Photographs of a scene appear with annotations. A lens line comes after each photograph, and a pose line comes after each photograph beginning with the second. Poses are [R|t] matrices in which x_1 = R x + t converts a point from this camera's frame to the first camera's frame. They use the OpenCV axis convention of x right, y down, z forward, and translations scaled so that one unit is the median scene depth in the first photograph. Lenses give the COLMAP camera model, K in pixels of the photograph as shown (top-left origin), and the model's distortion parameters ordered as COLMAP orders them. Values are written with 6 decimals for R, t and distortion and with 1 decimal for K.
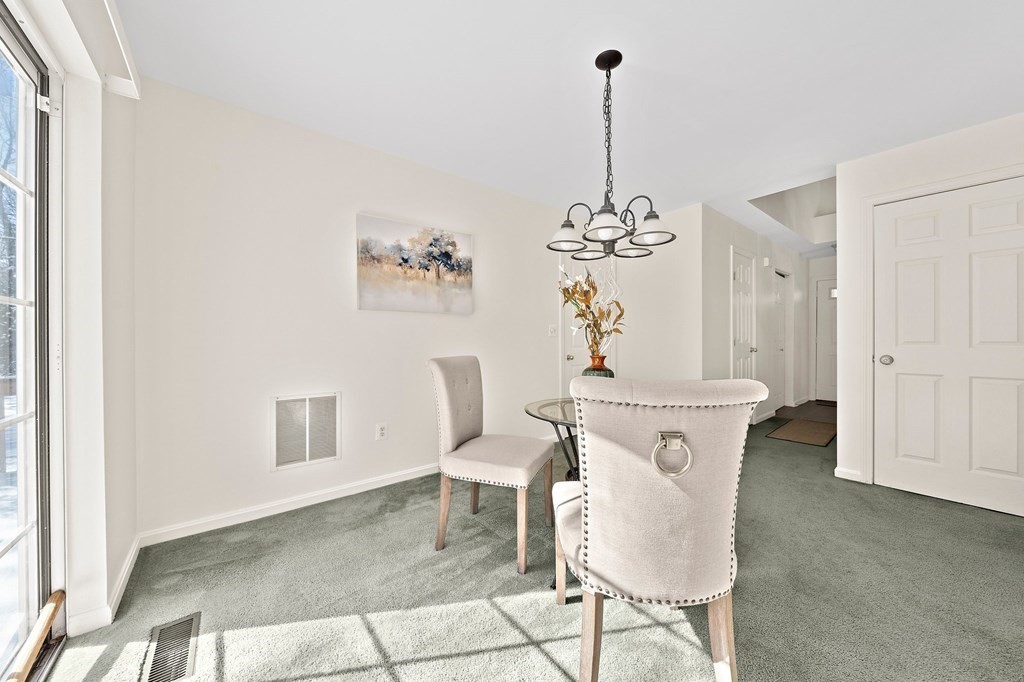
lens RADIAL K [[359.7, 0, 511.0], [0, 359.7, 340.4], [0, 0, 1]] dist [-0.010953, 0.001115]
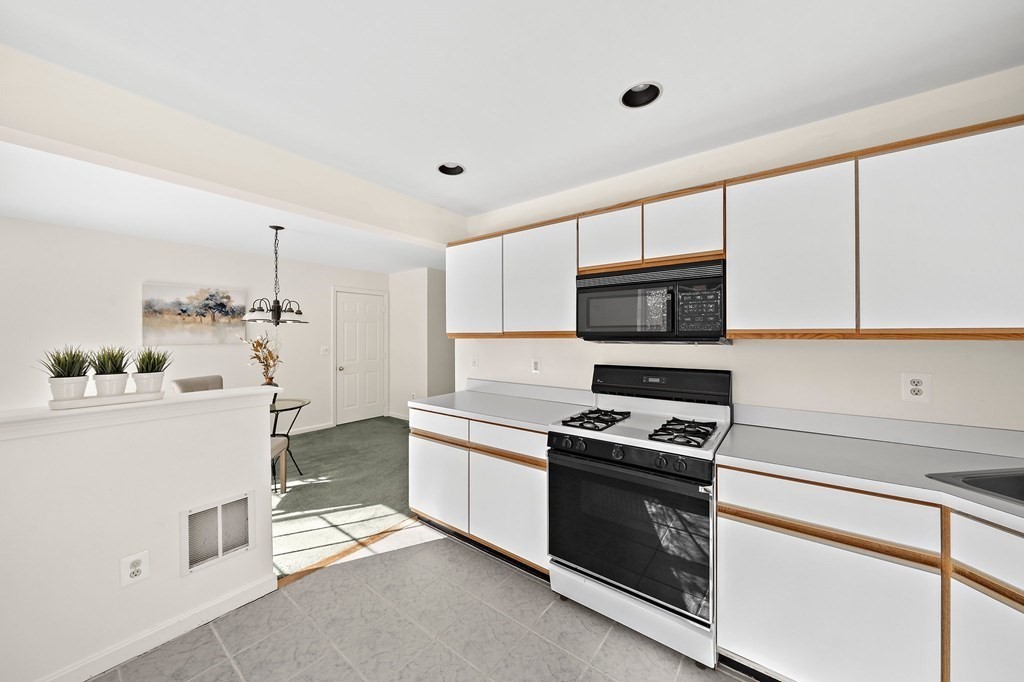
lens RADIAL K [[359.7, 0, 511.1], [0, 359.7, 332.3], [0, 0, 1]] dist [-0.010953, 0.001115]
pose [[0.970228, 0.004431, 0.242153, 0.663787], [-0.003075, 0.999977, -0.005977, -0.124541], [-0.242174, 0.005054, 0.970220, -0.777117]]
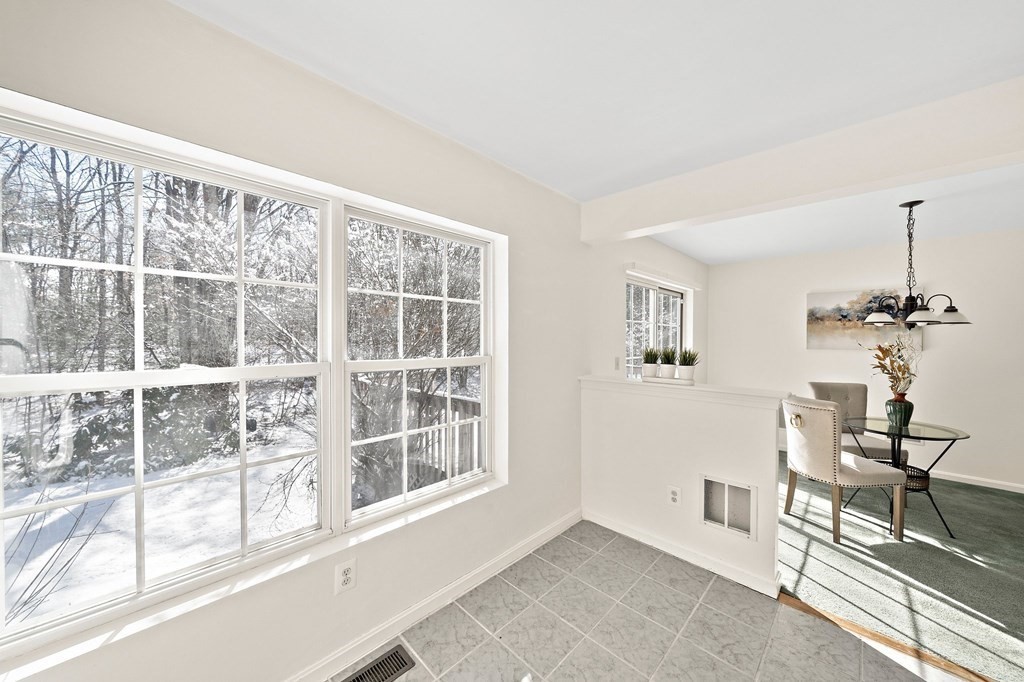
lens RADIAL K [[359.7, 0, 509.1], [0, 359.7, 339.9], [0, 0, 1]] dist [-0.010953, 0.001115]
pose [[0.117735, 0.007037, -0.993020, 1.009192], [-0.003841, 0.999971, 0.006631, -0.123807], [0.993038, 0.003033, 0.117759, -0.574012]]
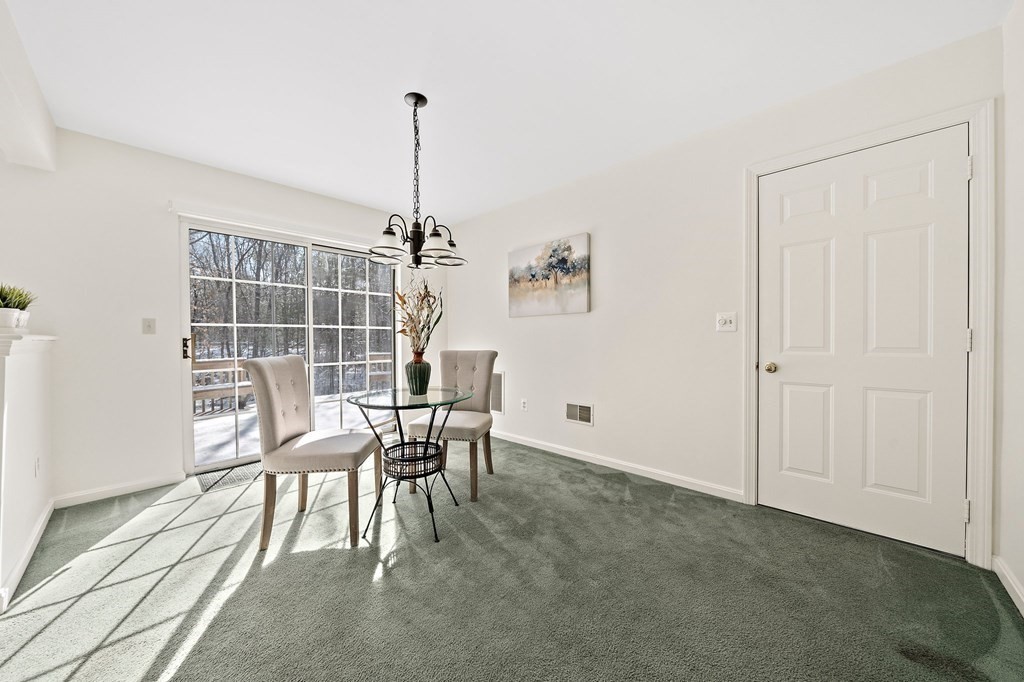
lens RADIAL K [[359.7, 0, 508.0], [0, 359.7, 344.6], [0, 0, 1]] dist [-0.010953, 0.001115]
pose [[0.132605, 0.013964, -0.991071, 0.937991], [0.008130, 0.999852, 0.015176, 0.002067], [0.991136, -0.010070, 0.132471, 0.714398]]
